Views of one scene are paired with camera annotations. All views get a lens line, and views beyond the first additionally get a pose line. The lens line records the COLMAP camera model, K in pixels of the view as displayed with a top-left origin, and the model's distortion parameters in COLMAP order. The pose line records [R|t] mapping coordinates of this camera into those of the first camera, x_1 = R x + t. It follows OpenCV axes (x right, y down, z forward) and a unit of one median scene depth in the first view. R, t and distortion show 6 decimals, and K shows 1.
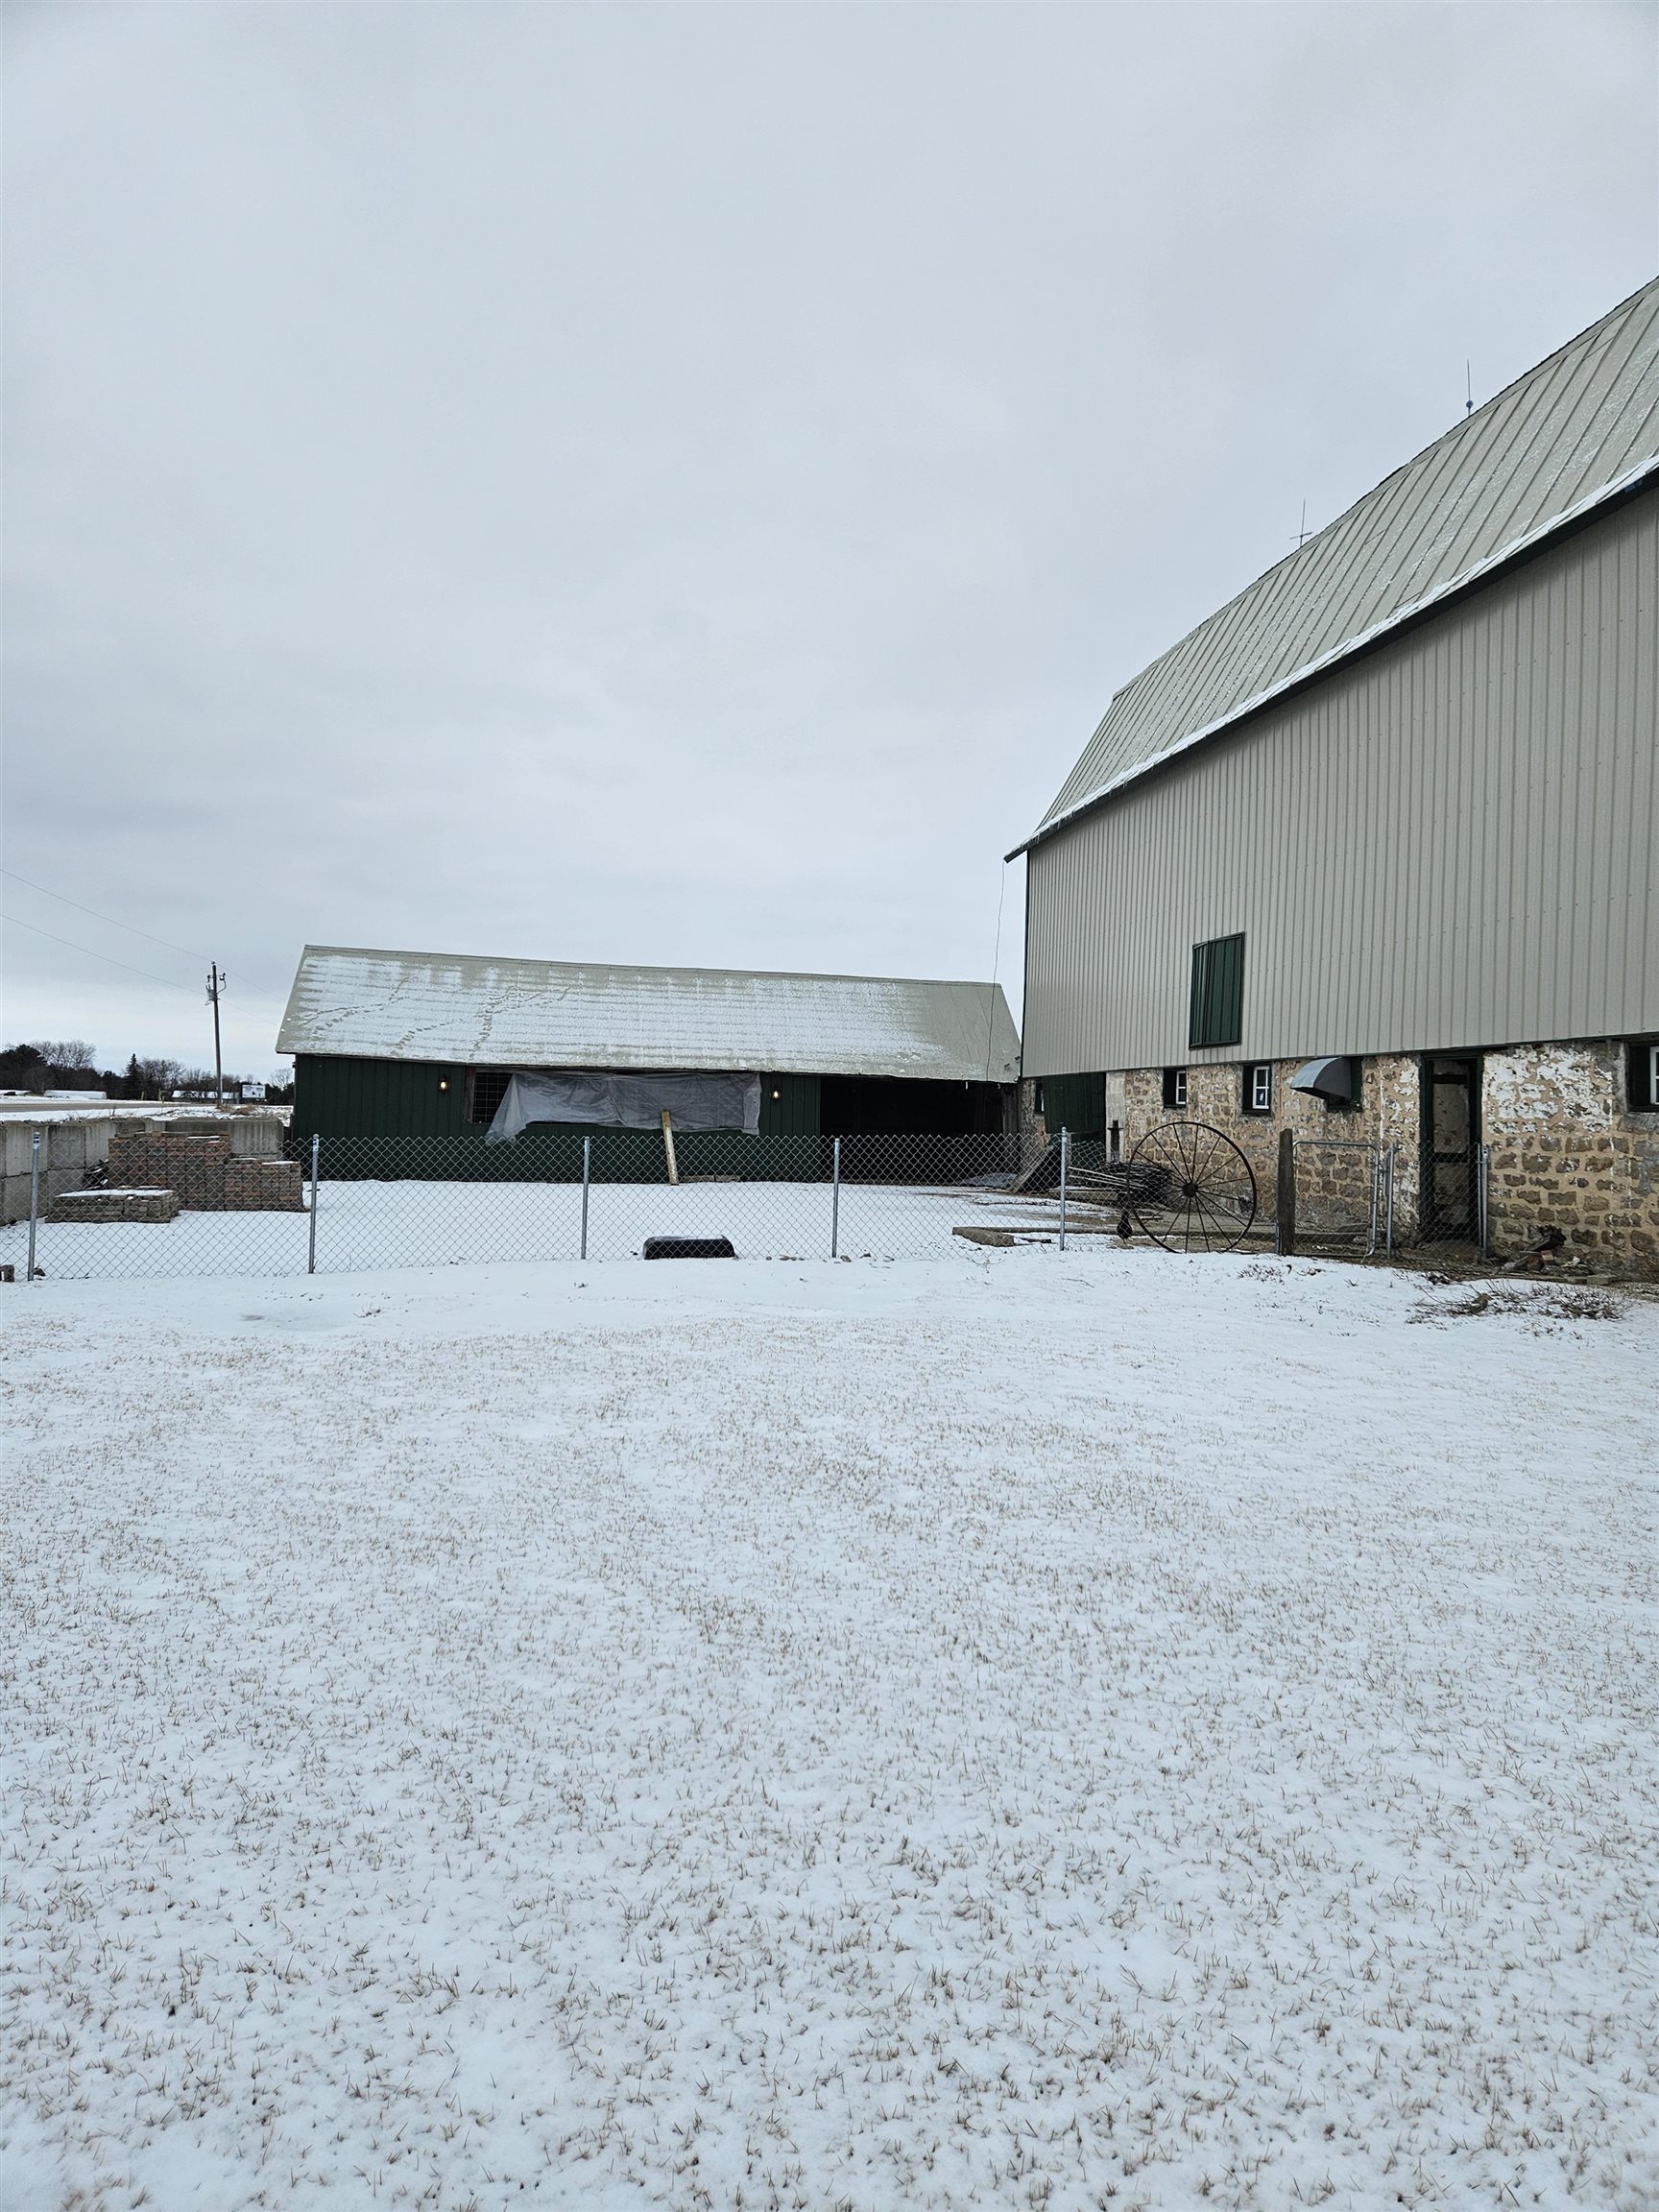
lens RADIAL K [[1436.4, 0, 829.5], [0, 1436.4, 1106.0], [0, 0, 1]] dist [0.071177, -0.057773]
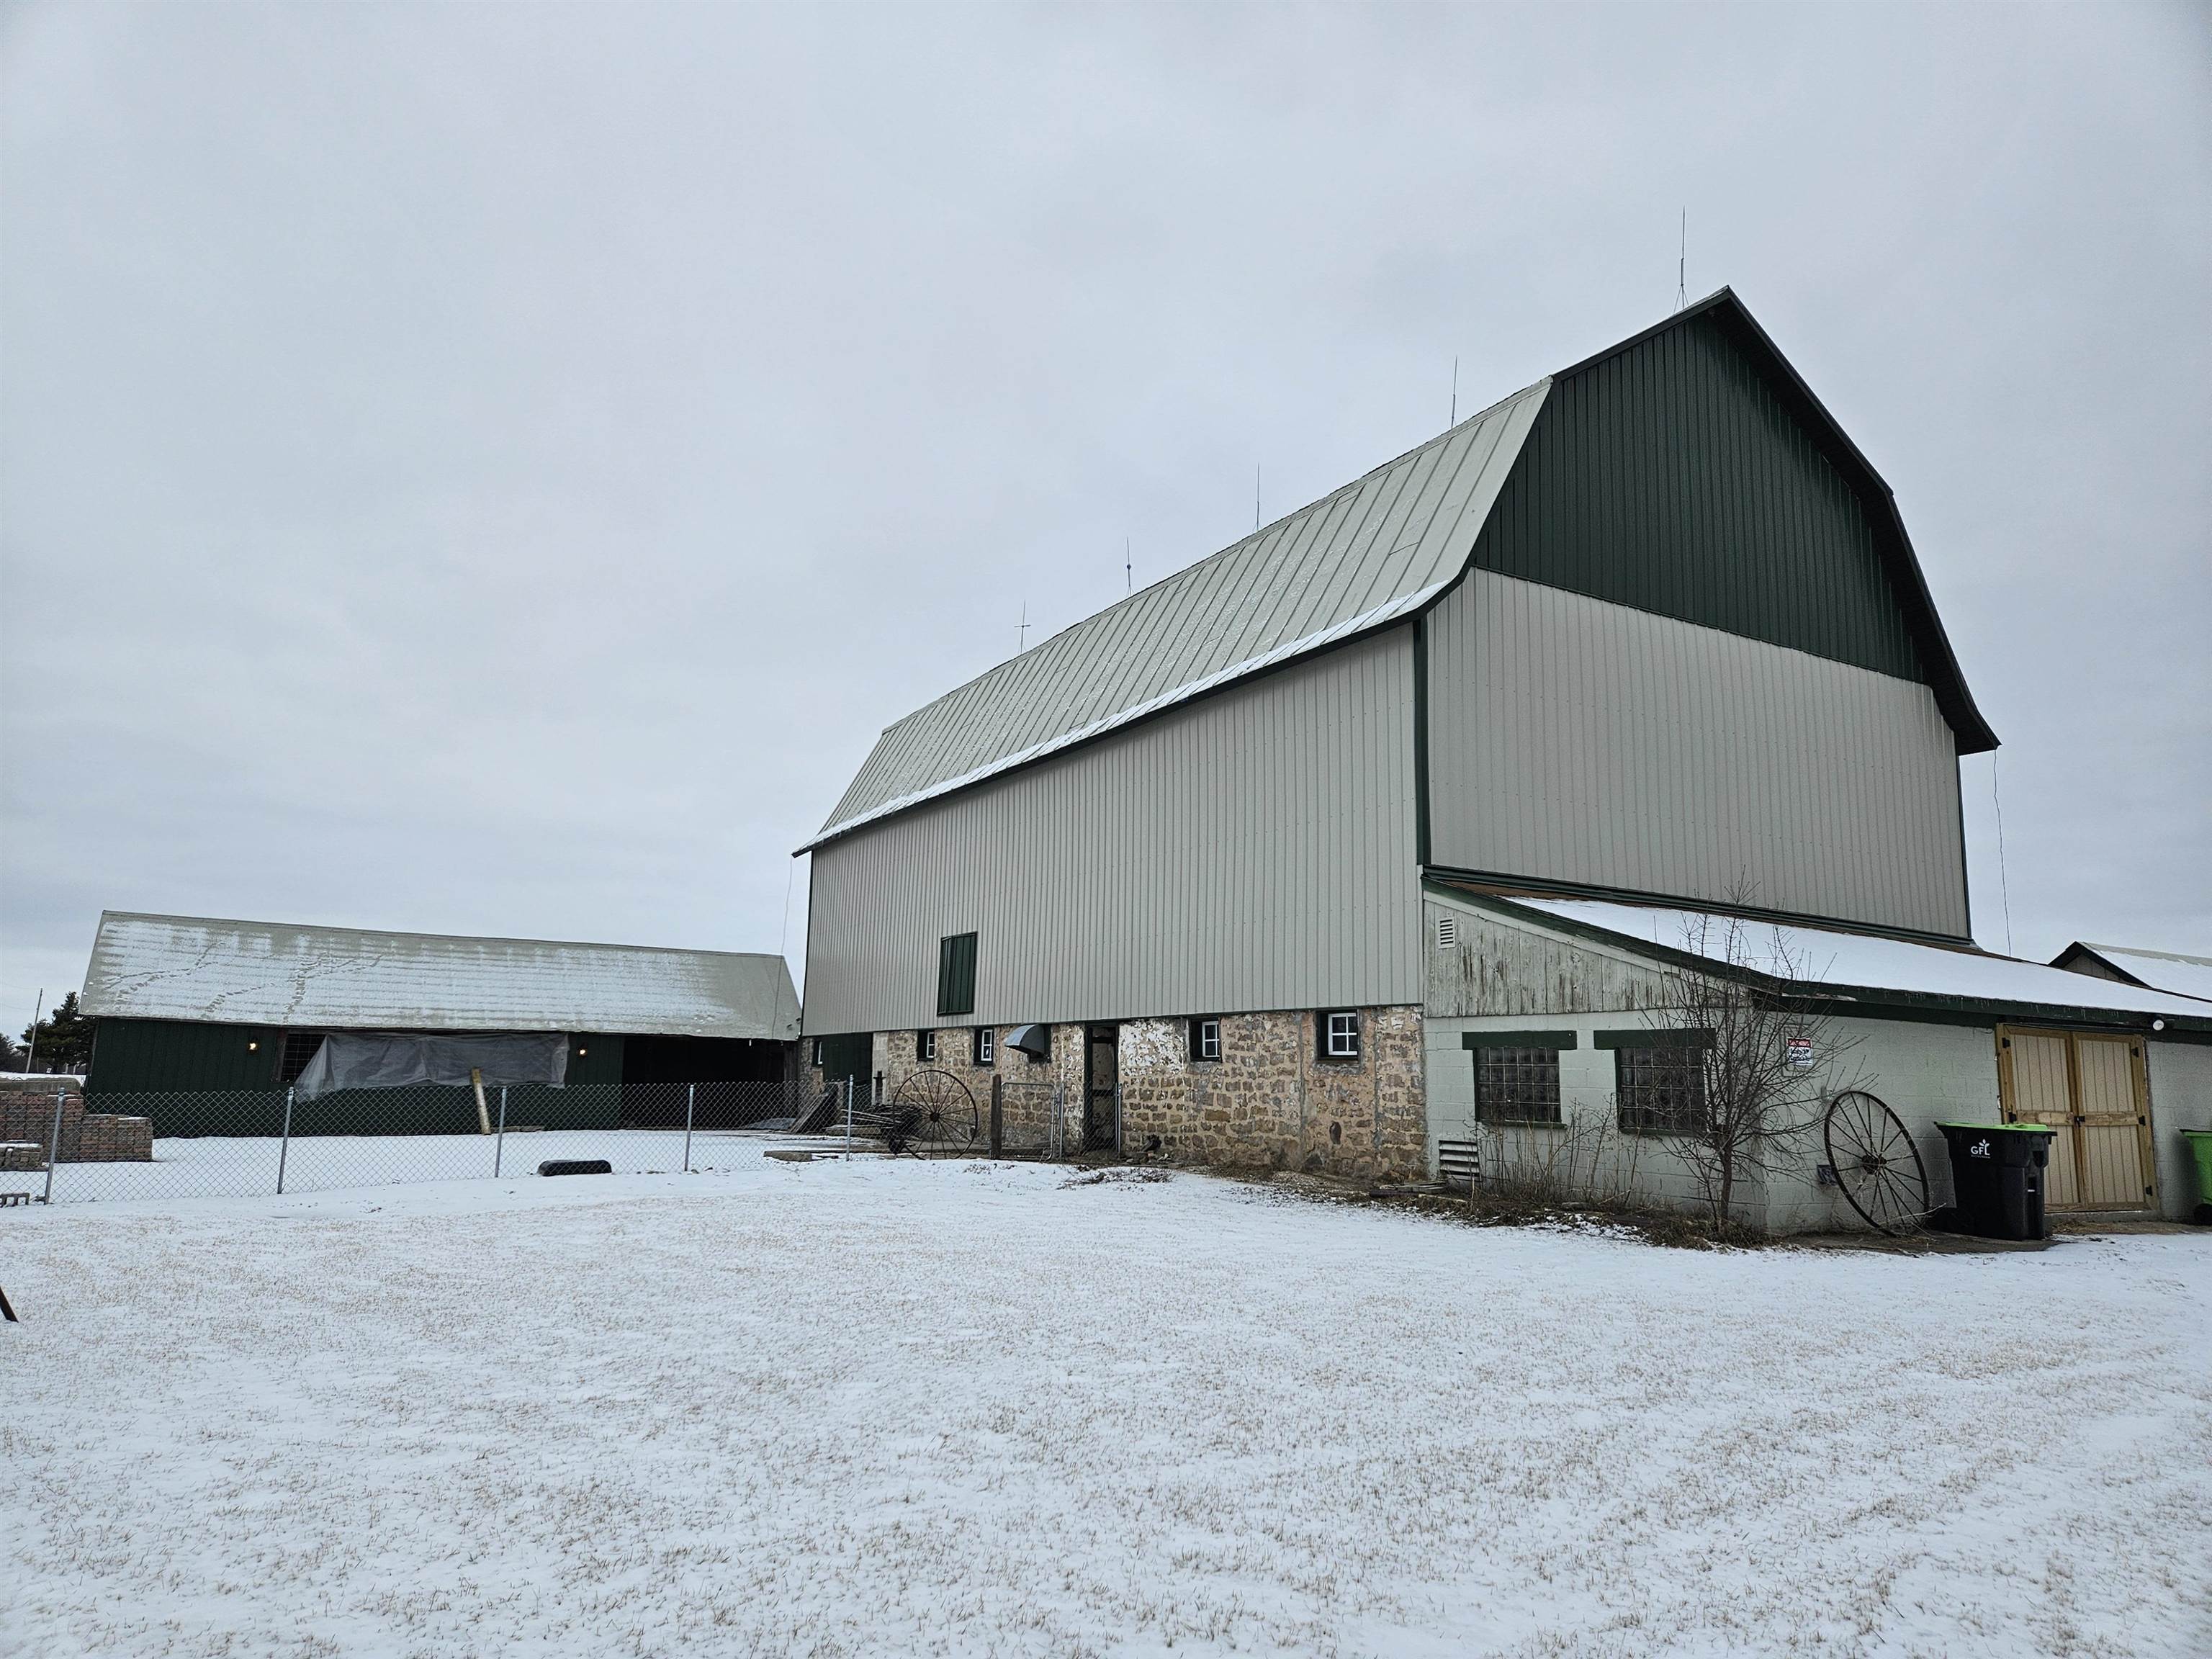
lens RADIAL K [[1436.4, 0, 1114.6], [0, 1436.4, 824.6], [0, 0, 1]] dist [0.071177, -0.057773]
pose [[0.934872, 0.052304, 0.351110, -0.086186], [0.004754, 0.987152, -0.159711, -0.000641], [-0.354952, 0.150979, 0.922613, -0.365921]]
